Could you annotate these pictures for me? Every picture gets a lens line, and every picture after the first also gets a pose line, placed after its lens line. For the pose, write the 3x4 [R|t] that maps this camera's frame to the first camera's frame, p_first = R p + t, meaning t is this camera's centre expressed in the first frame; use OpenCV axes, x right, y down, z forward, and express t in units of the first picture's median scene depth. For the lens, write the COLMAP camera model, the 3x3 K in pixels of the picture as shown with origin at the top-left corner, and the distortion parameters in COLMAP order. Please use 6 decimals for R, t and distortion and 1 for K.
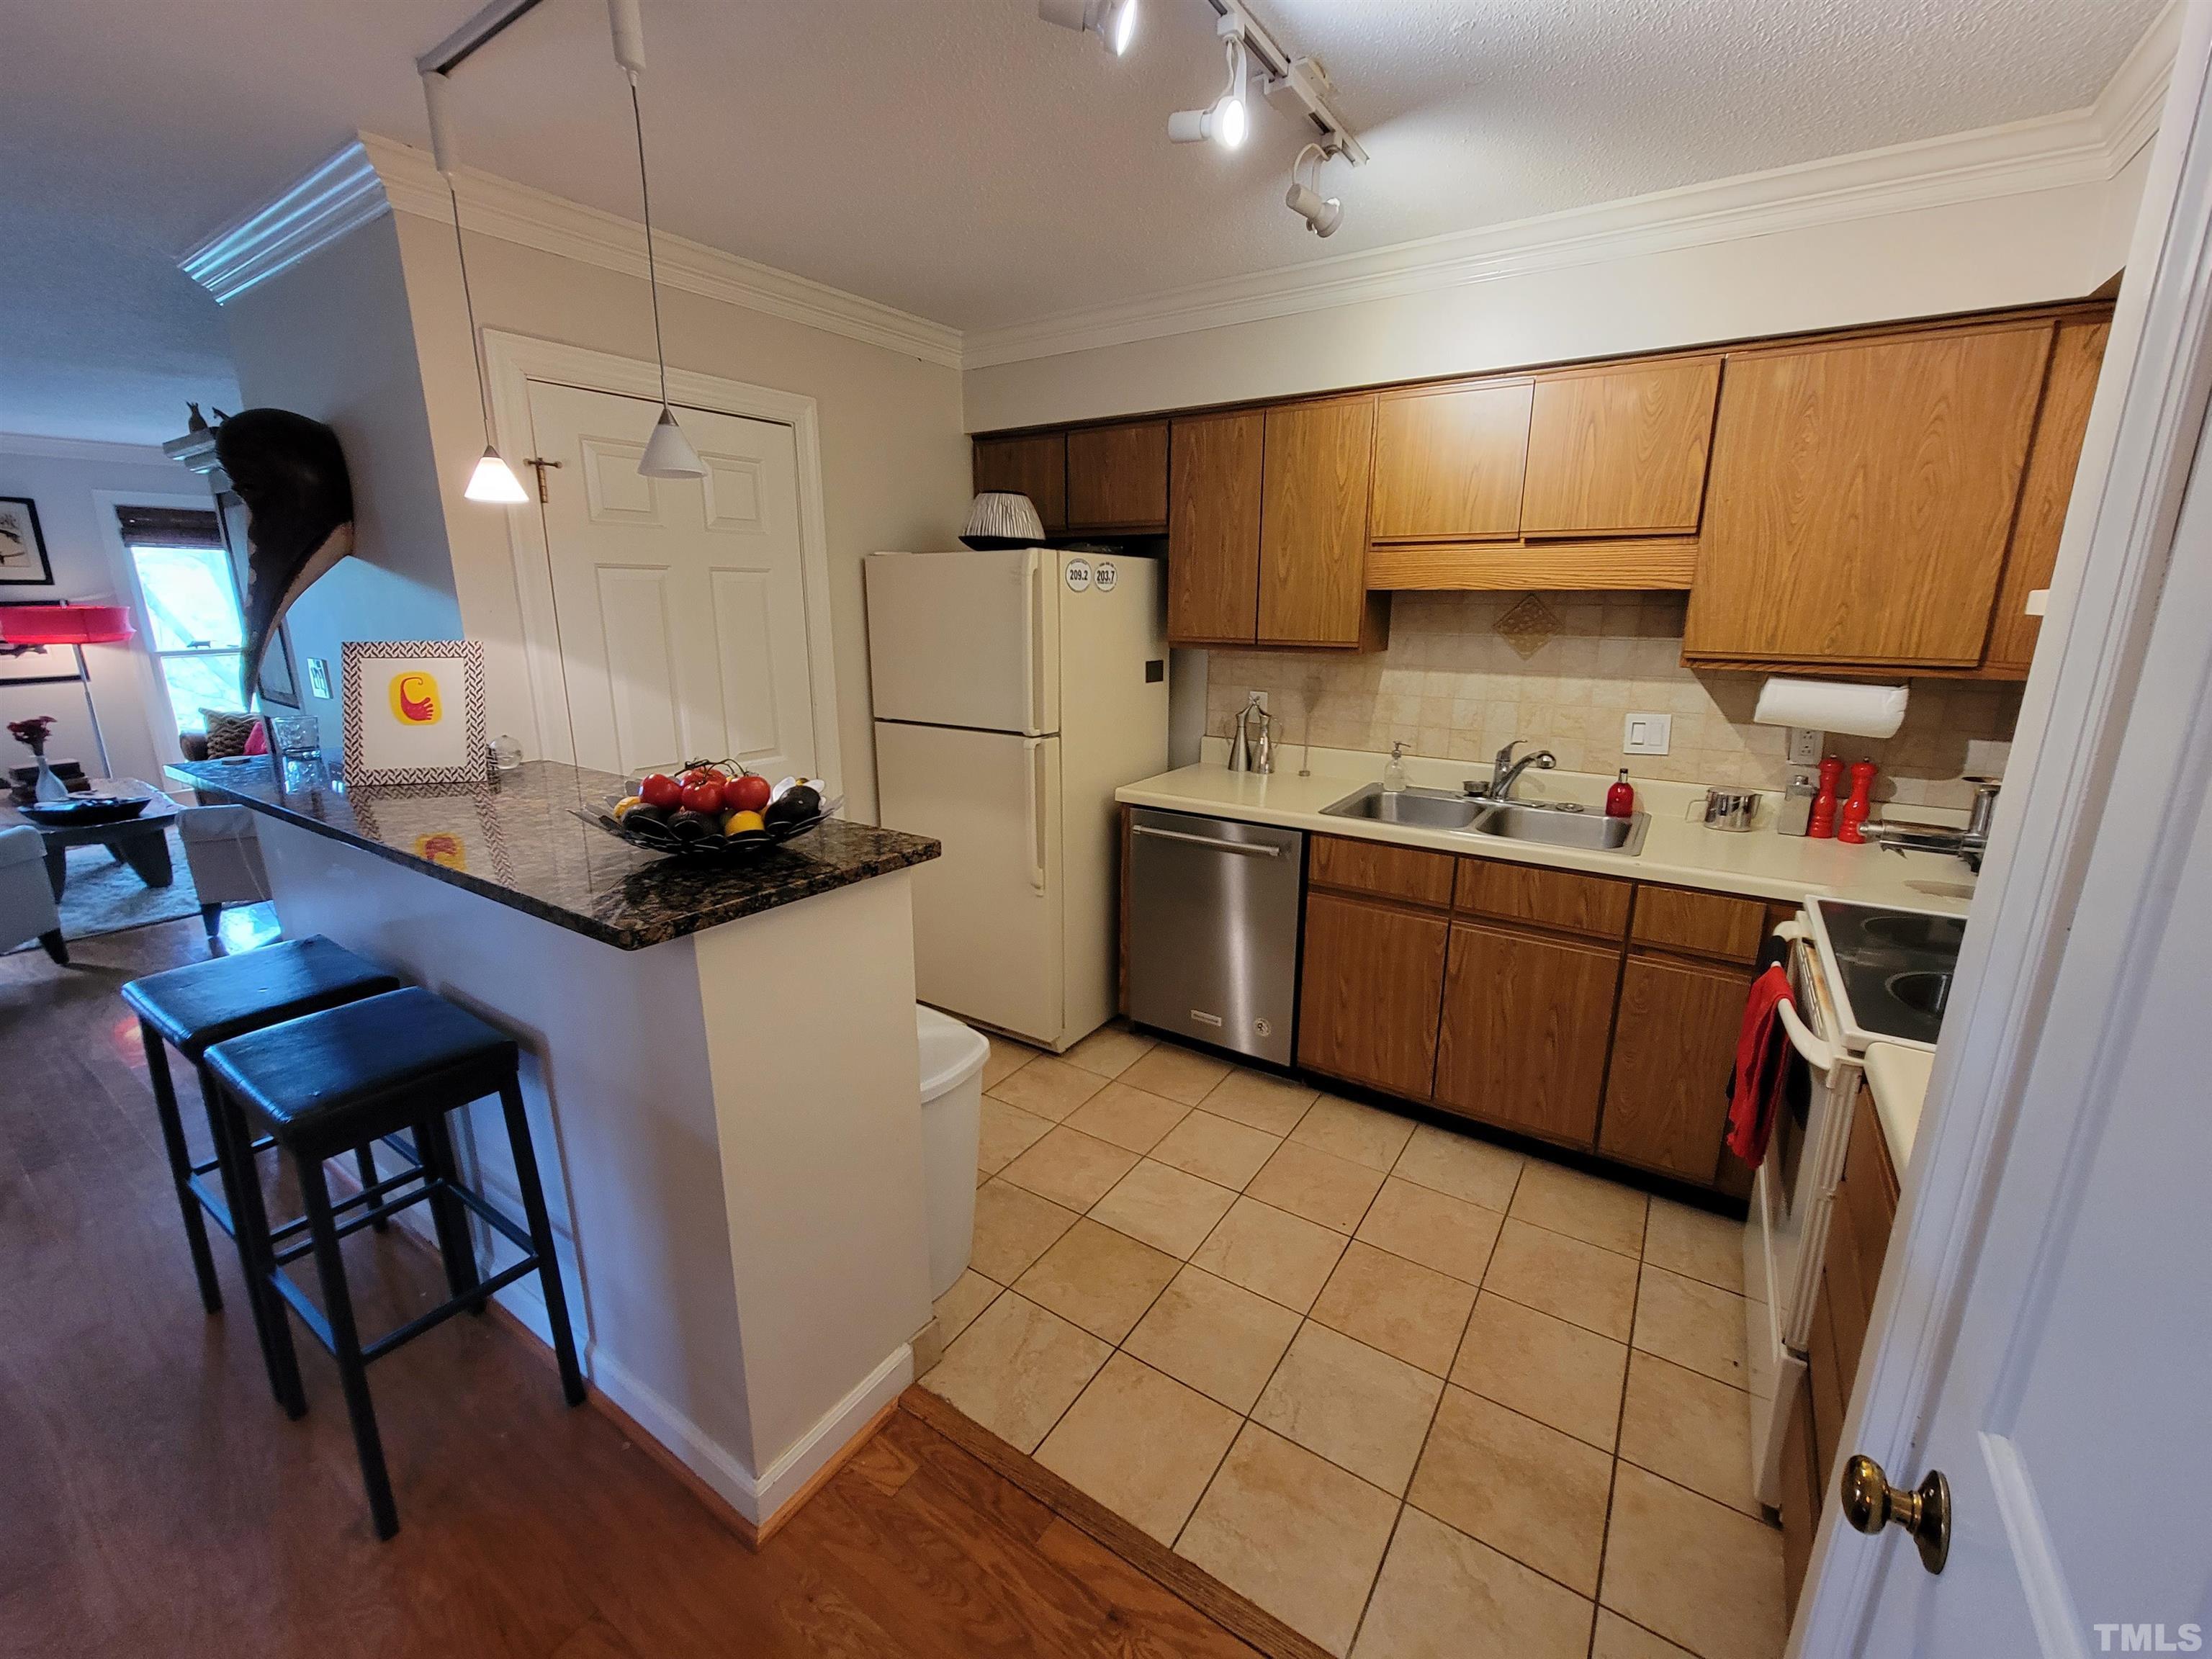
lens RADIAL K [[901.8, 0, 1108.2], [0, 901.8, 819.0], [0, 0, 1]] dist [-0.007196, -0.000319]
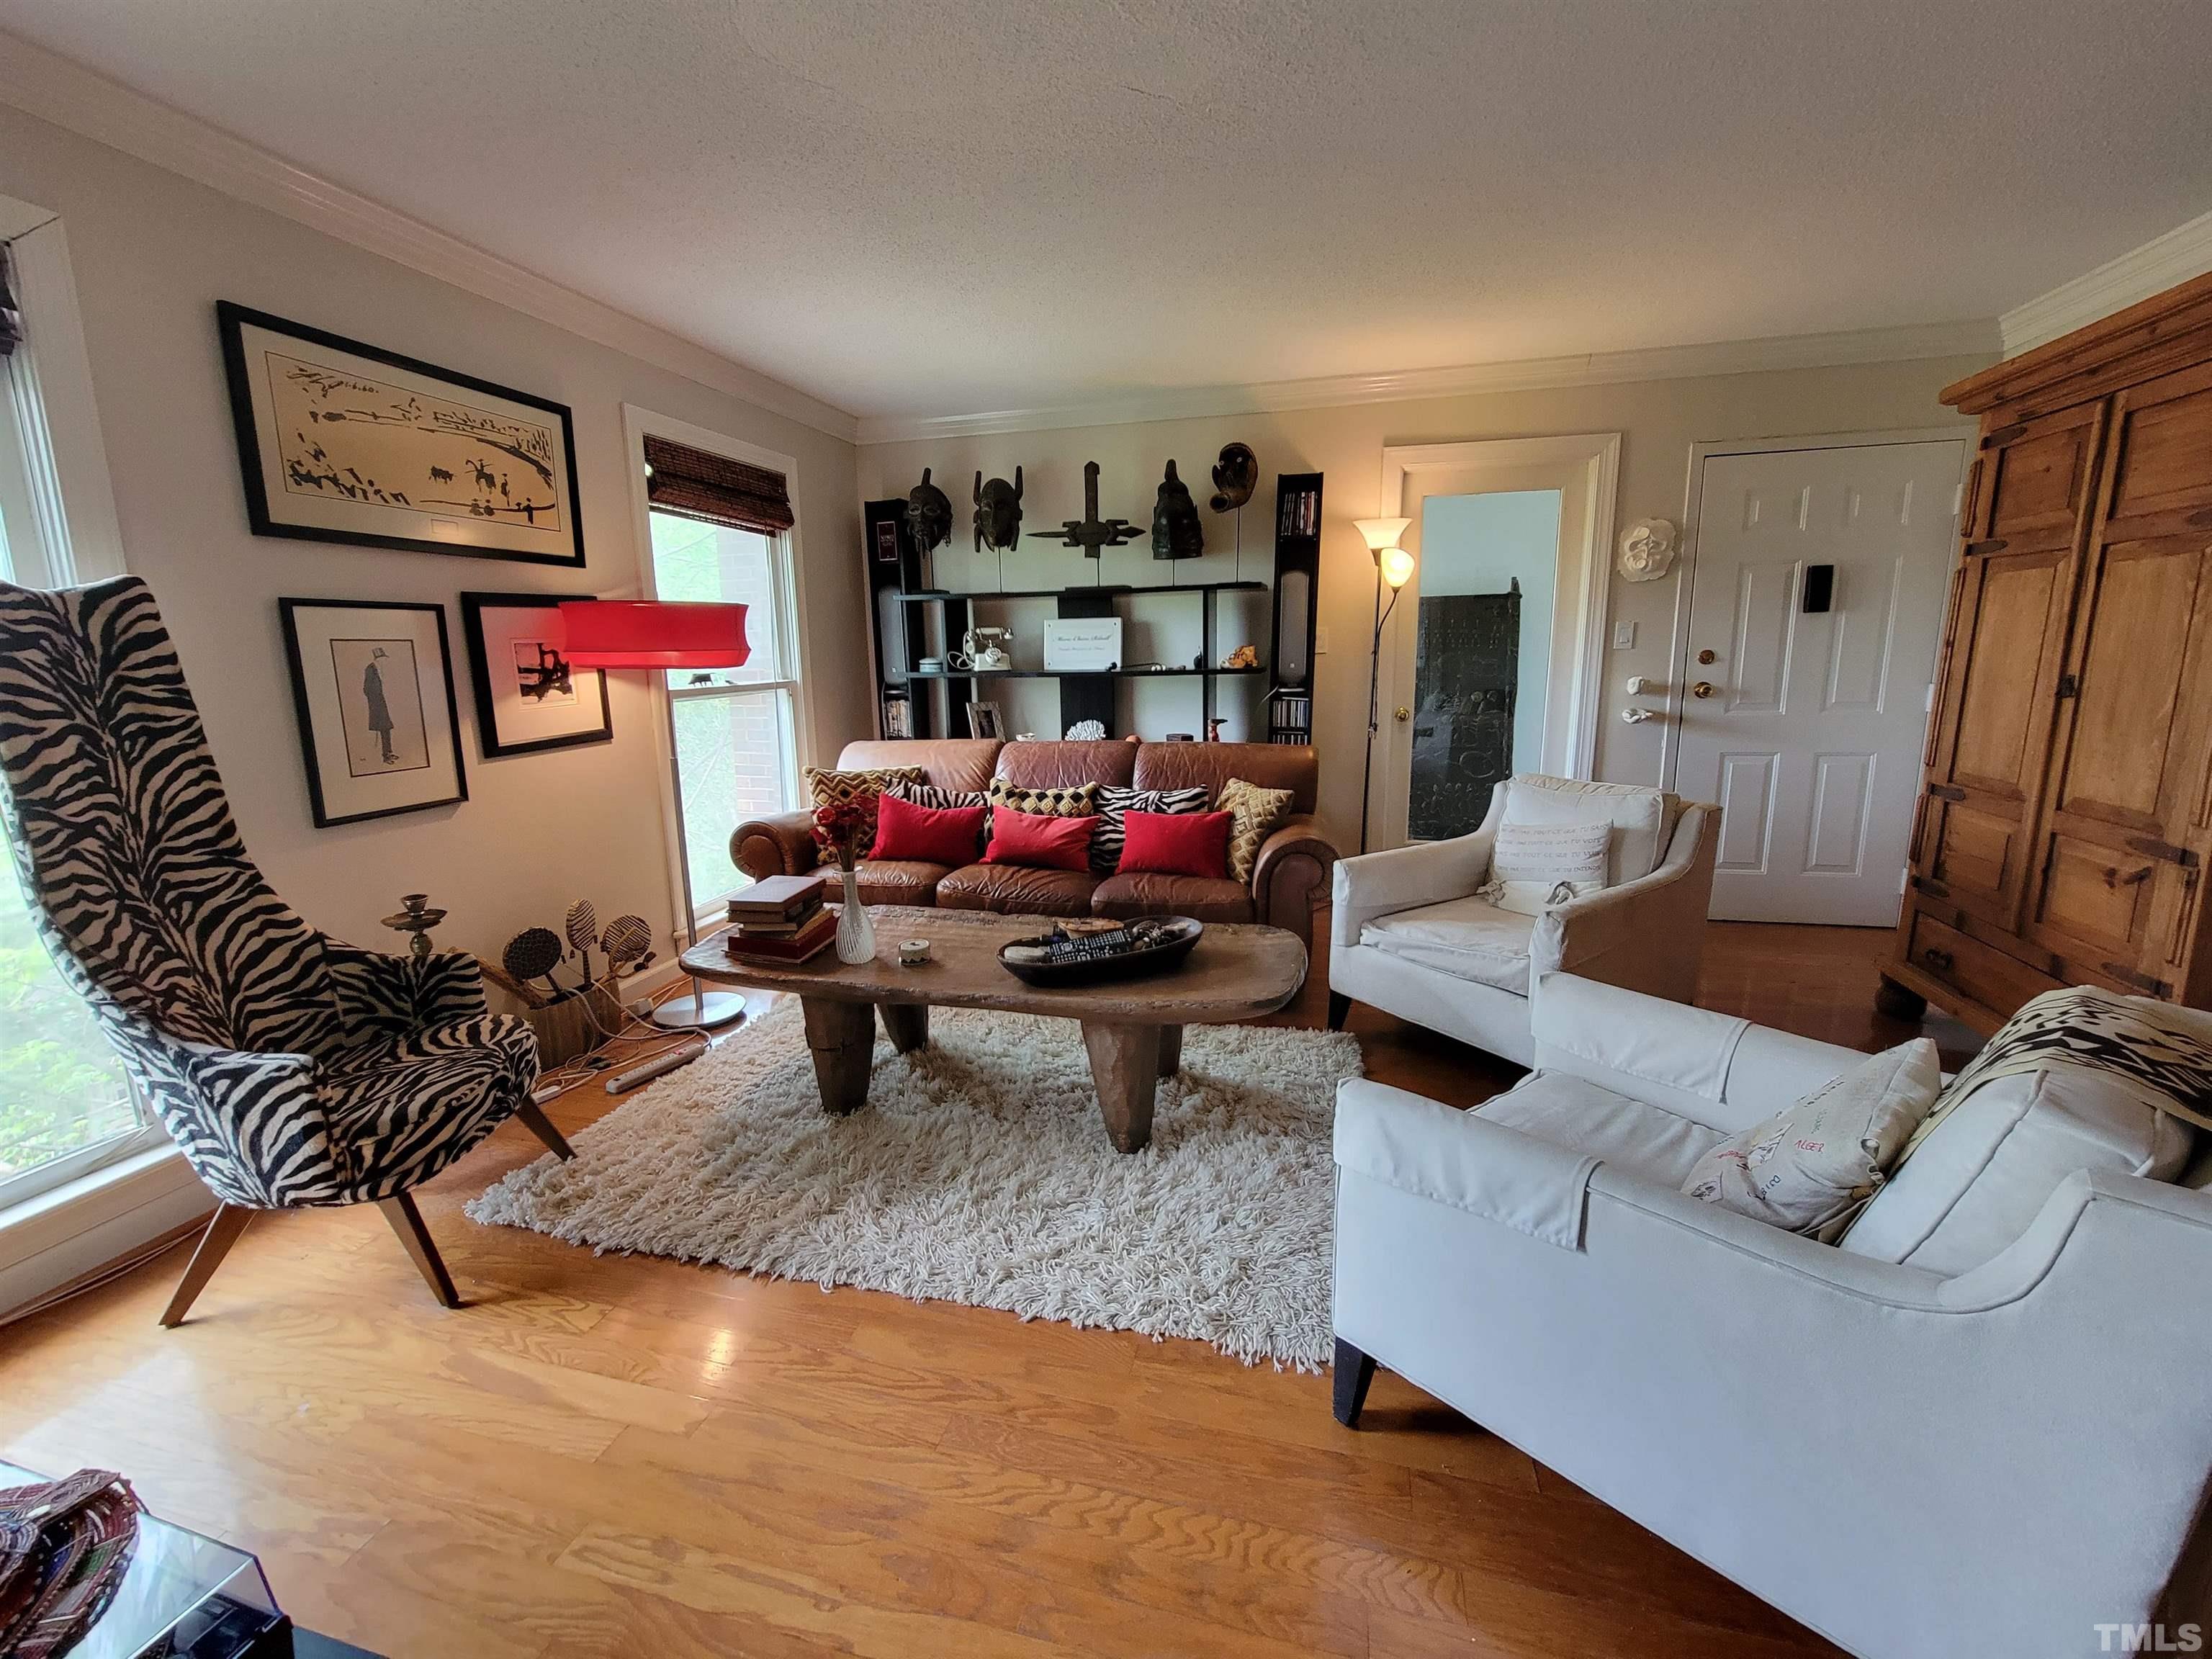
lens RADIAL K [[901.8, 0, 1108.2], [0, 901.8, 819.0], [0, 0, 1]] dist [-0.007196, -0.000319]
pose [[0.946661, -0.085449, 0.310696, -2.119560], [0.102621, 0.993943, -0.039320, -0.109041], [-0.305454, 0.069106, 0.949696, 0.777854]]
